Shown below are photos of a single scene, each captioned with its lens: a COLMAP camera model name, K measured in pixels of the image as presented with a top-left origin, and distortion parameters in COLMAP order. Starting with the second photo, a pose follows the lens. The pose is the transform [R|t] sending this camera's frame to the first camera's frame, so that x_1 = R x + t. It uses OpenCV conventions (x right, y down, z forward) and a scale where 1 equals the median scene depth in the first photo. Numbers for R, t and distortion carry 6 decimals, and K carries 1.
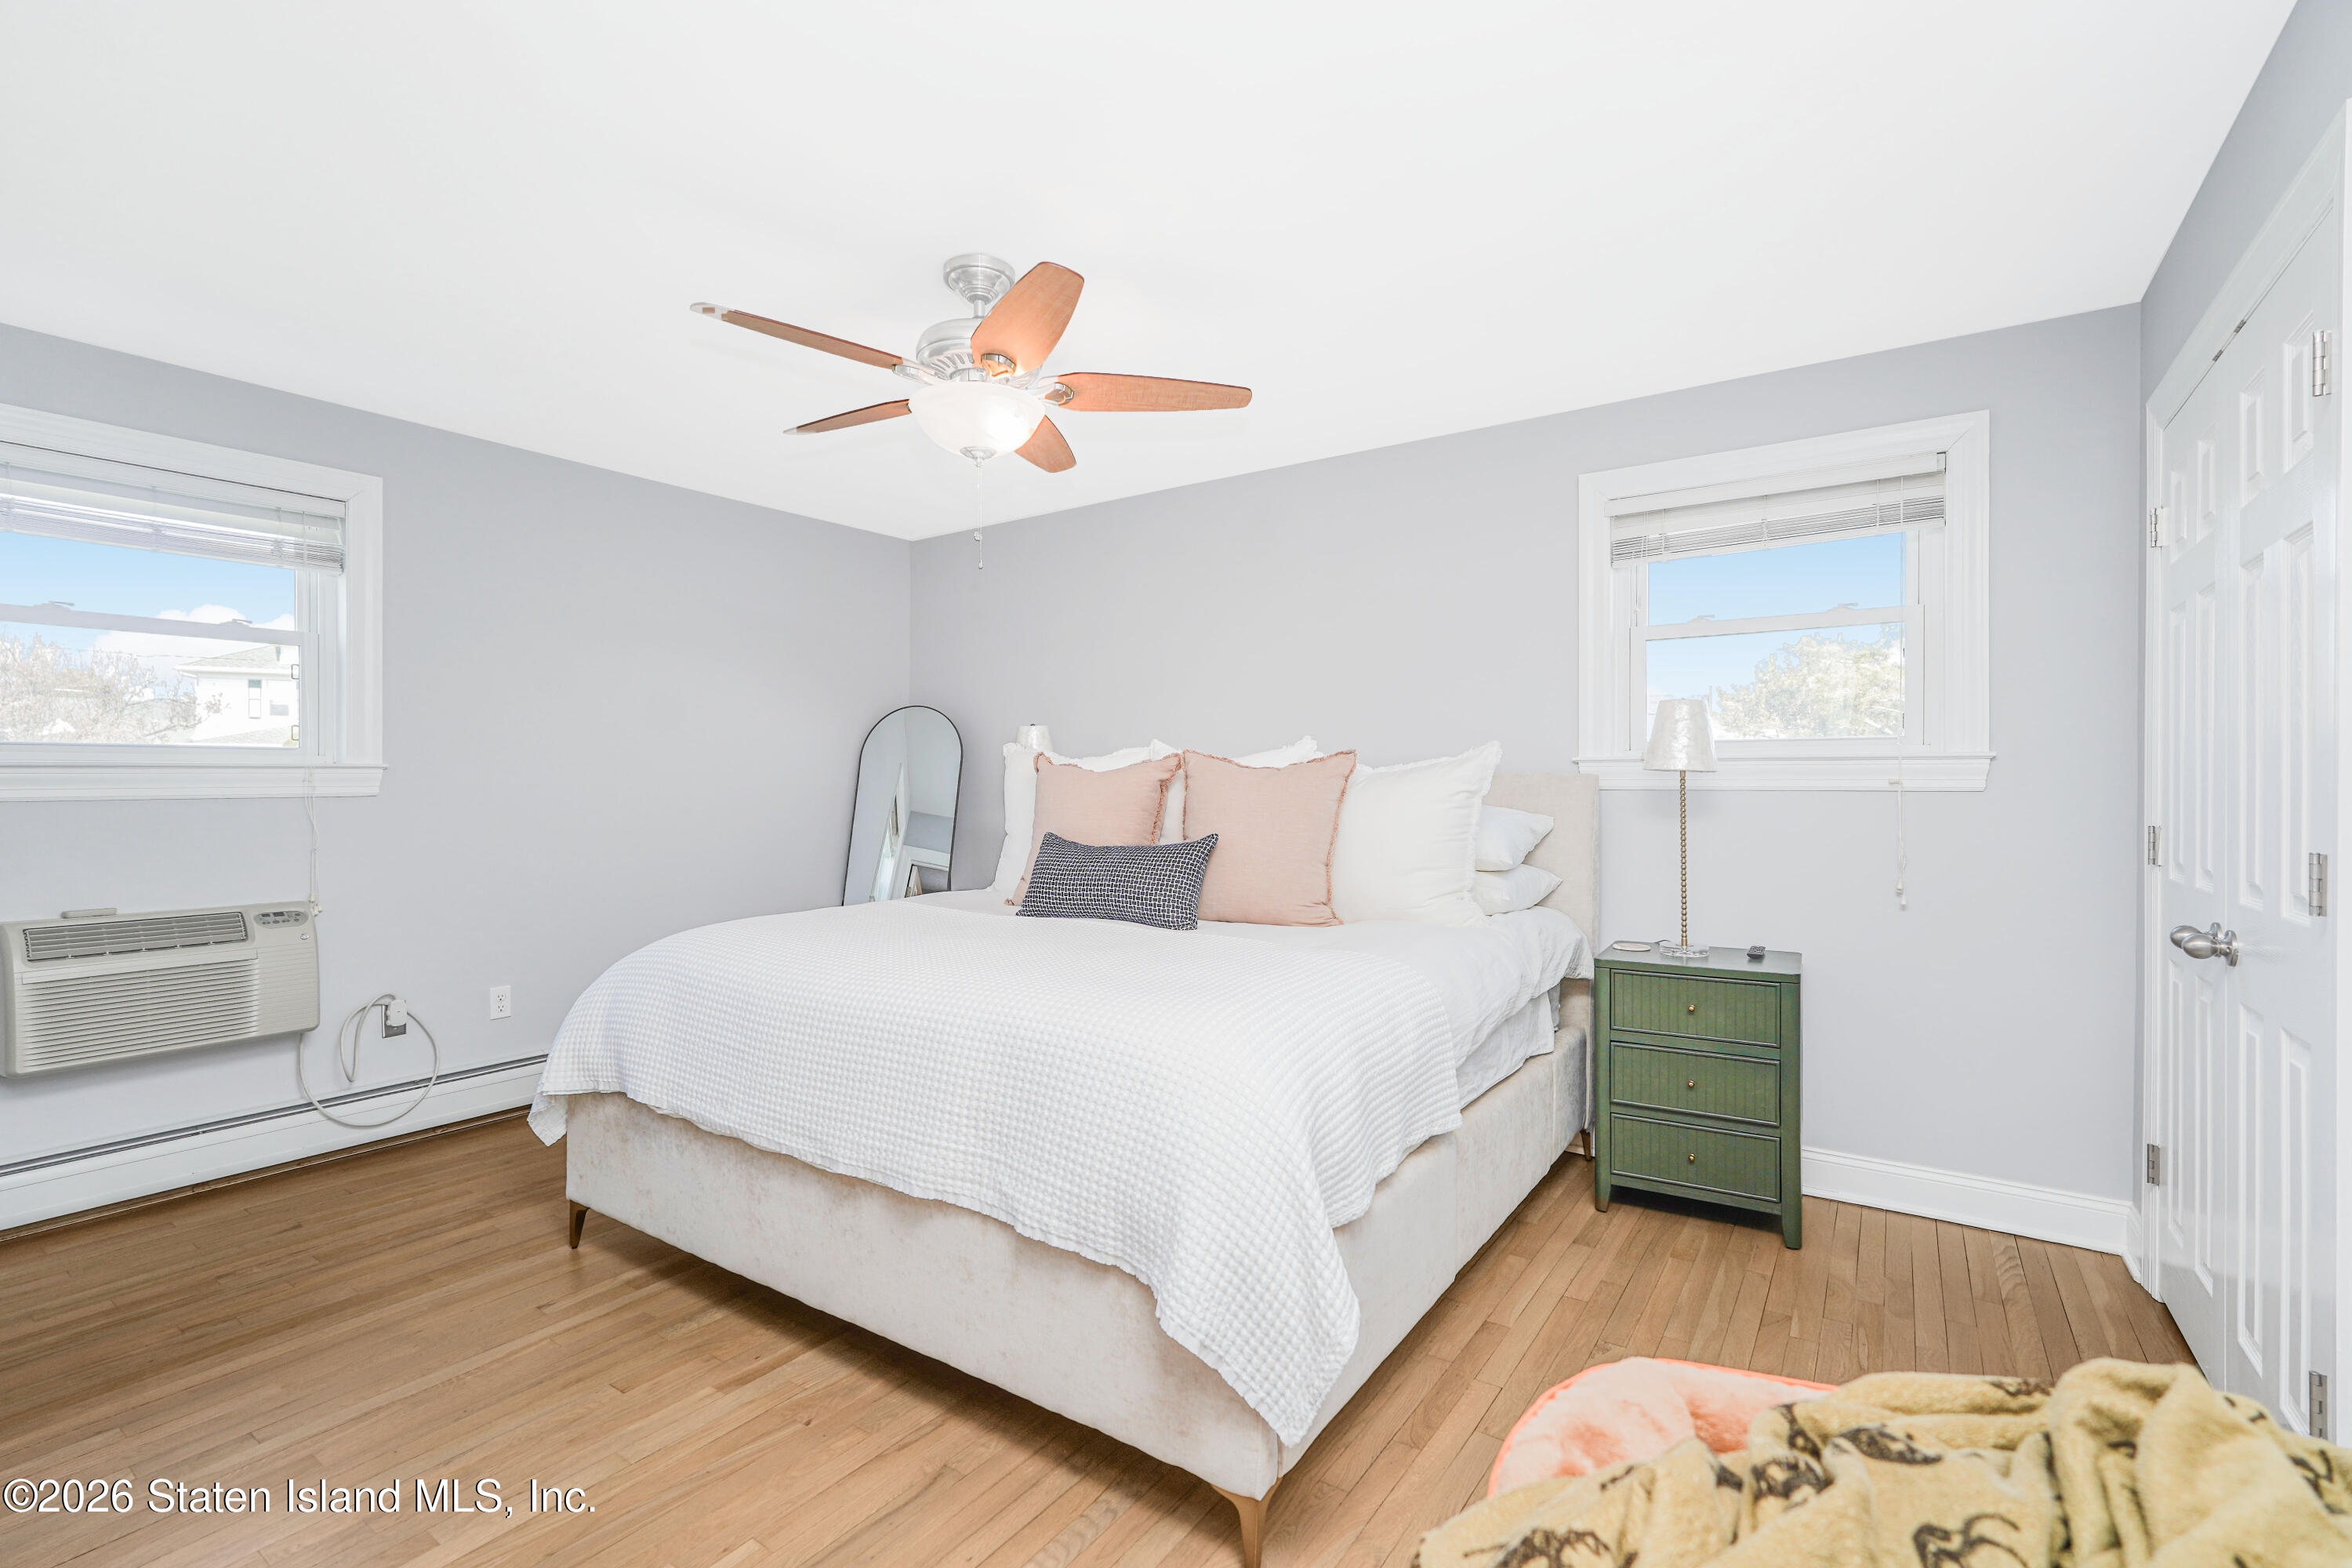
lens RADIAL K [[1049.7, 0, 1169.8], [0, 1049.7, 790.5], [0, 0, 1]] dist [-0.013491, 0.003684]
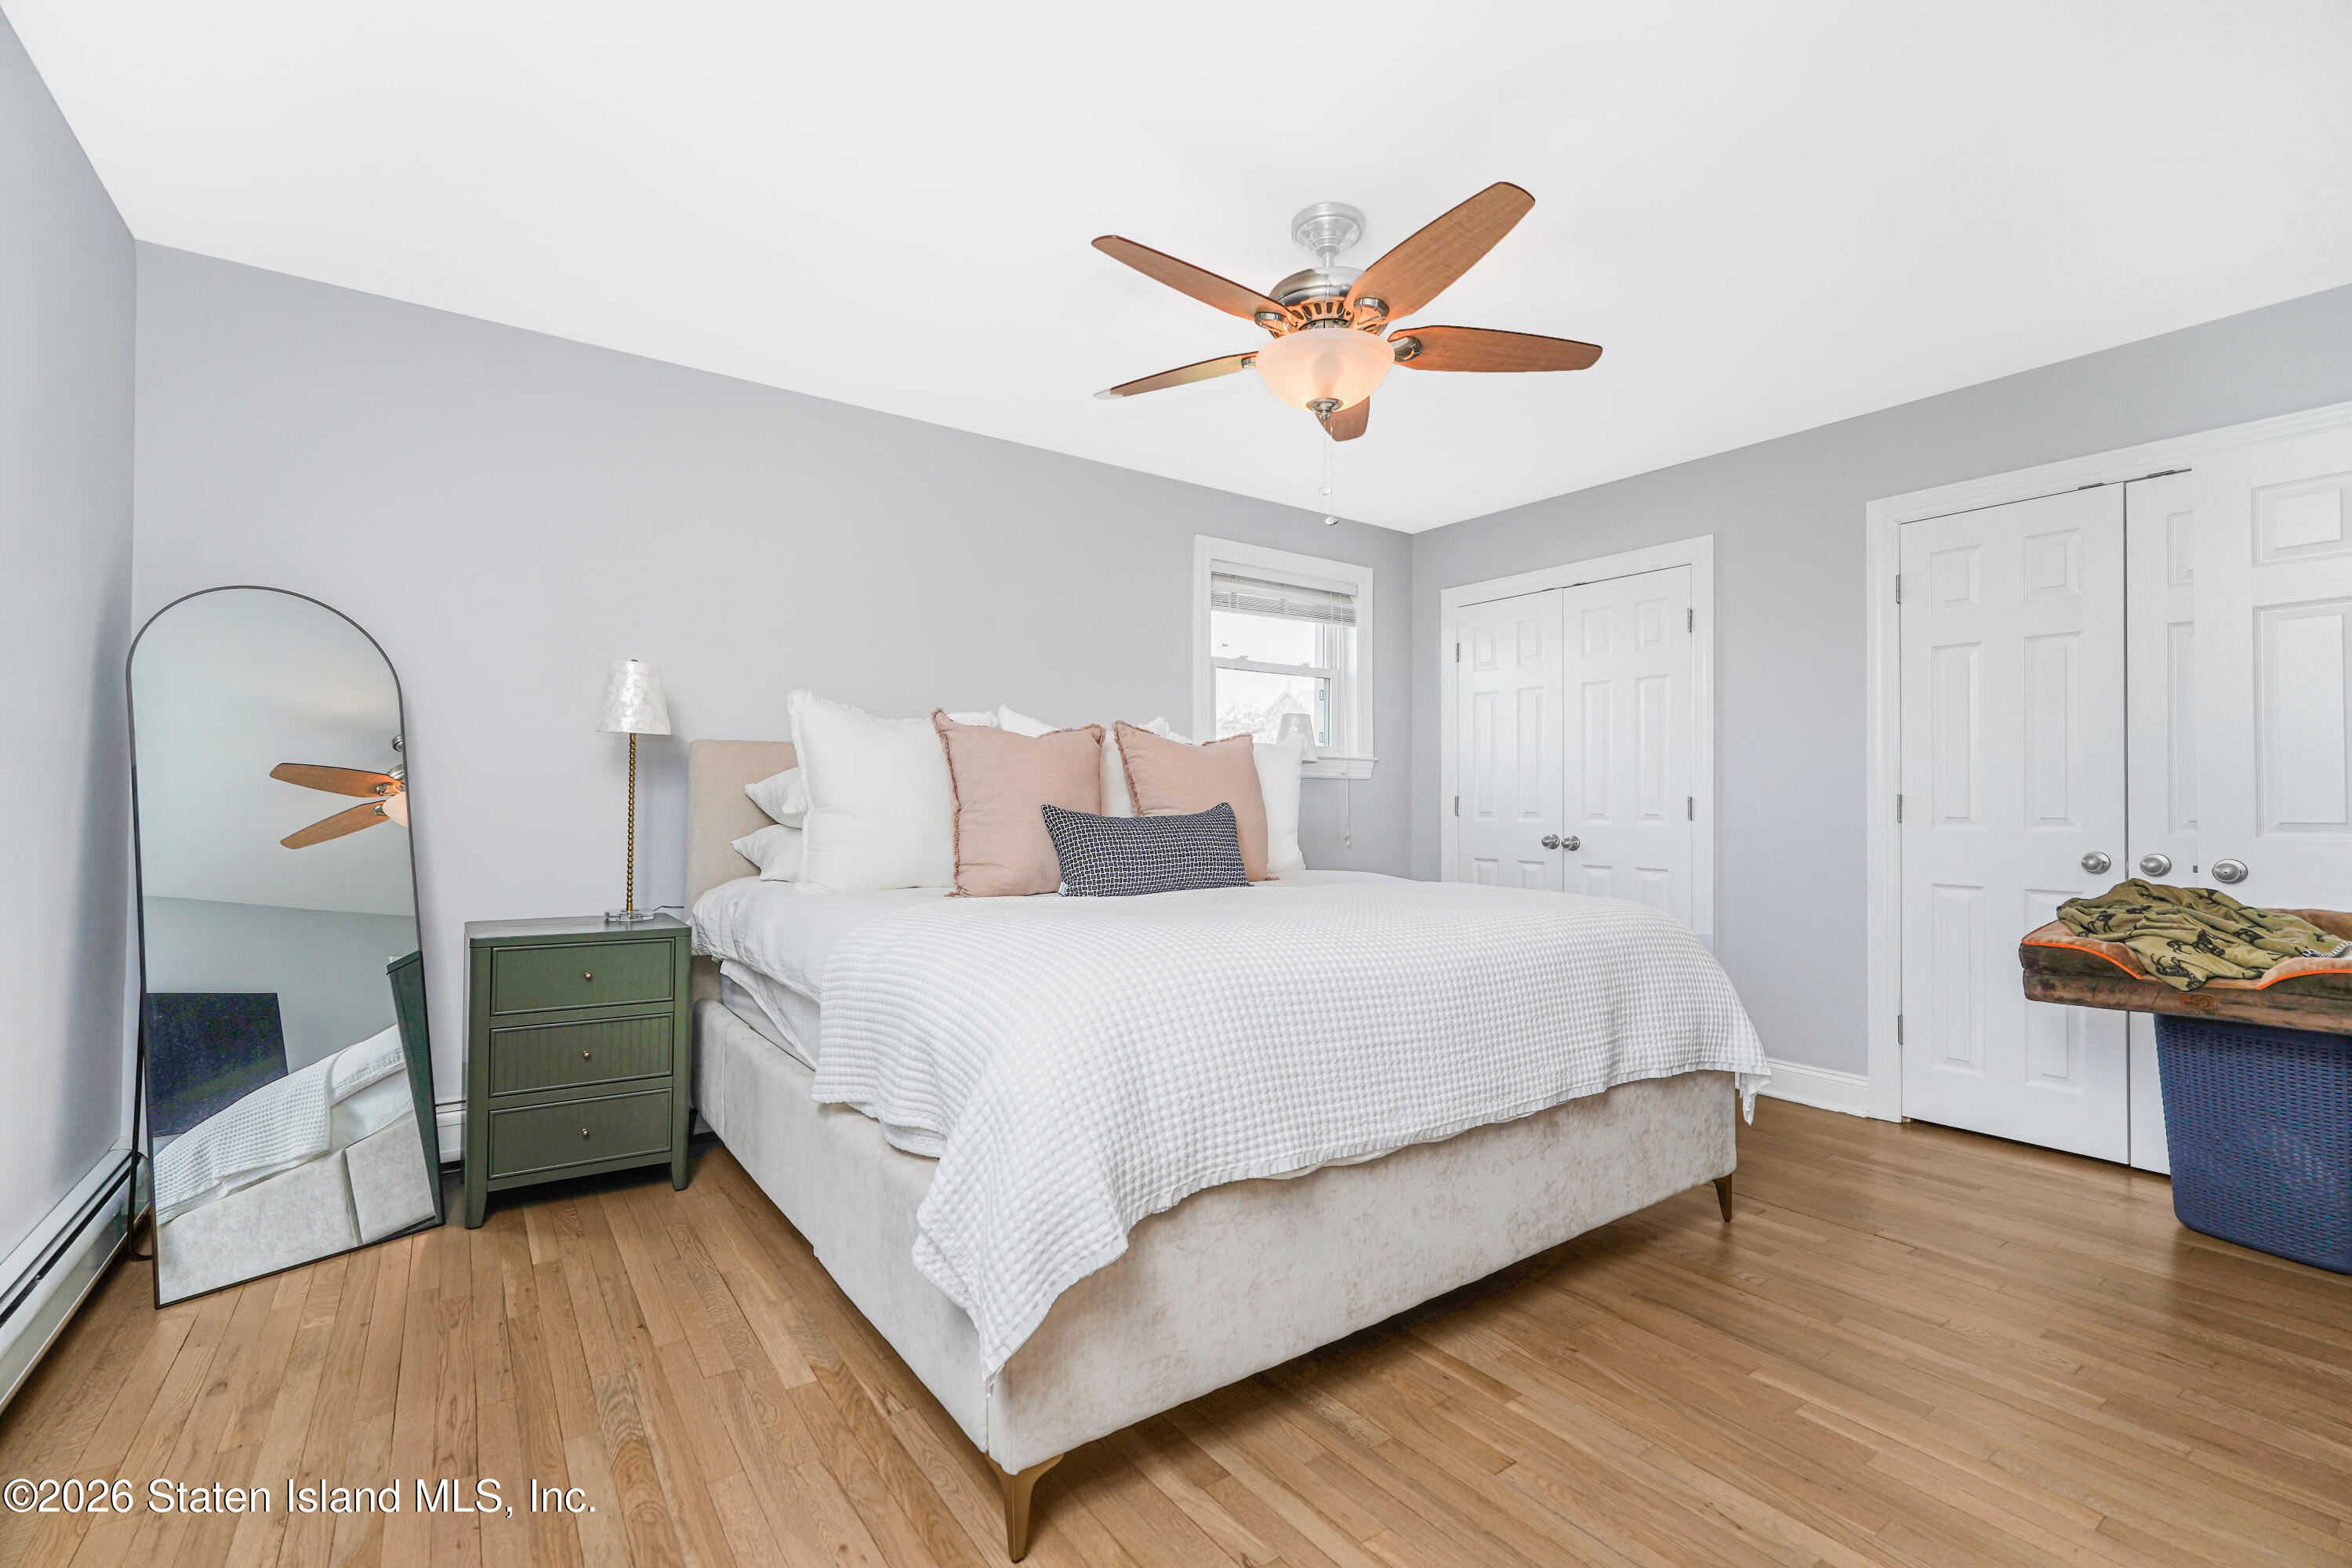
lens RADIAL K [[1049.7, 0, 1179.6], [0, 1049.7, 781.0], [0, 0, 1]] dist [-0.013491, 0.003684]
pose [[0.344789, 0.024718, 0.938355, -1.008458], [-0.000644, 0.999659, -0.026096, 0.047142], [-0.938680, 0.008393, 0.344688, 0.692764]]
